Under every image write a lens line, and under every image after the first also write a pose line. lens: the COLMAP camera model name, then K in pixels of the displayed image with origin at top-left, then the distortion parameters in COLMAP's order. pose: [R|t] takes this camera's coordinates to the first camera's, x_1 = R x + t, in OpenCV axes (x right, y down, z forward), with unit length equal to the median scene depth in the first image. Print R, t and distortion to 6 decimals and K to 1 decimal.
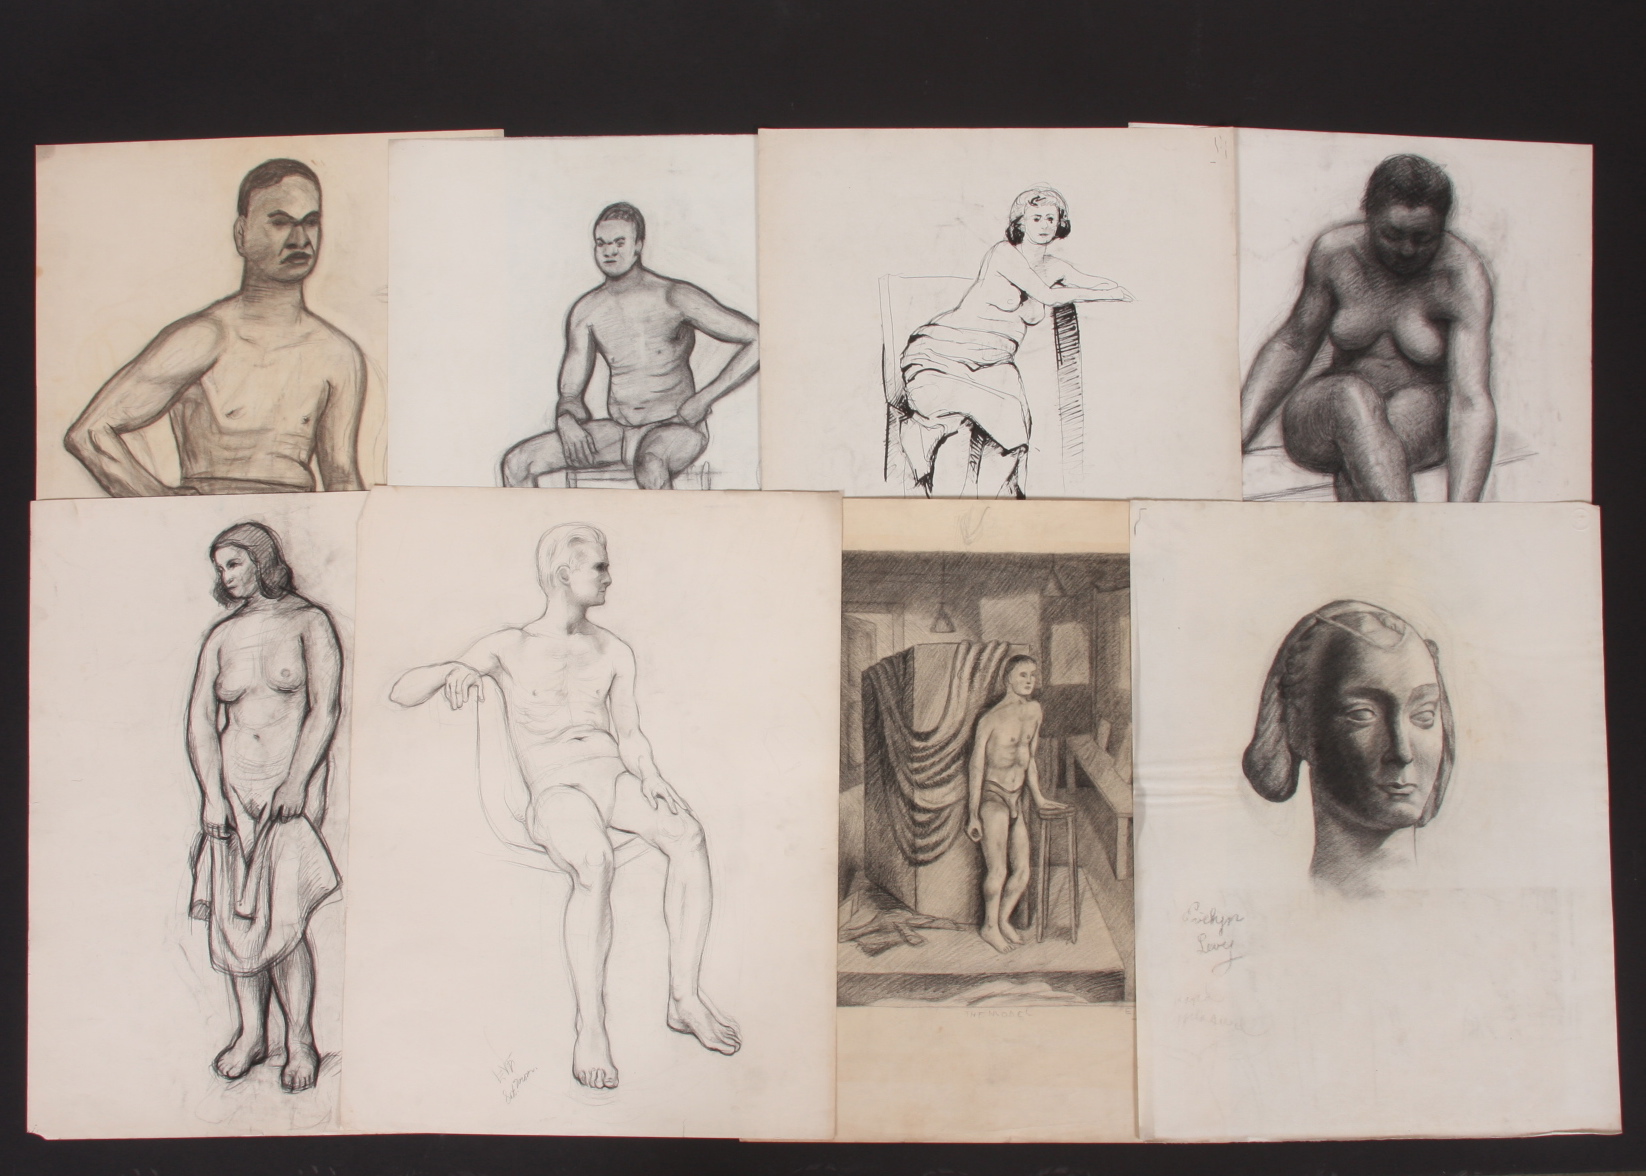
lens RADIAL K [[2484.6, 0, 823.0], [0, 2484.6, 588.0], [0, 0, 1]] dist [0.016456, 0.018650]
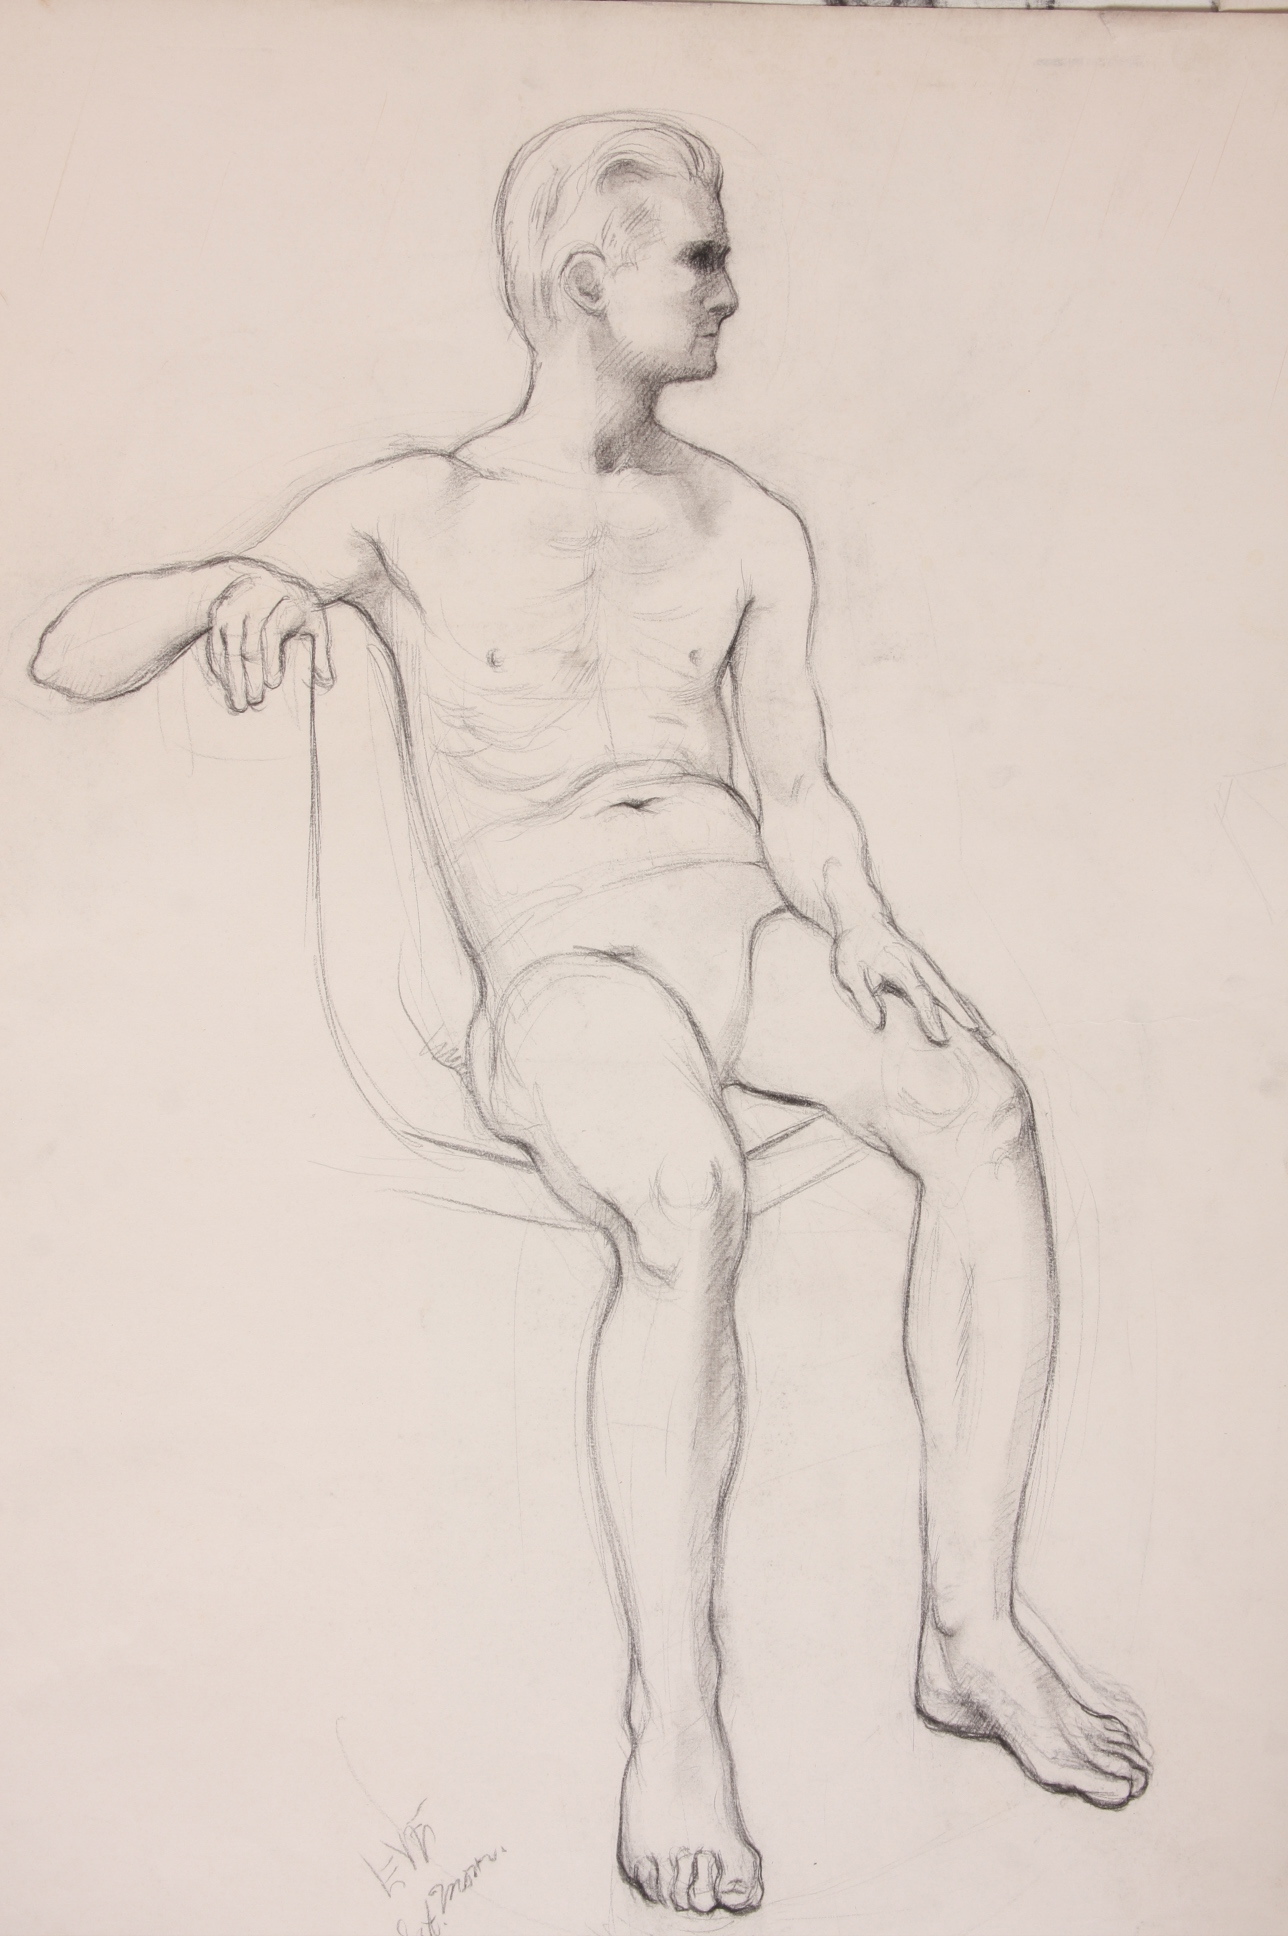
lens RADIAL K [[4490.0, 0, 644.0], [0, 4490.0, 968.0], [0, 0, 1]] dist [0.096009, 0.274485]
pose [[0.994248, 0.006490, -0.106908, -0.036256], [0.004038, 0.995181, 0.097967, 0.025578], [0.107029, -0.097835, 0.989431, 0.436695]]
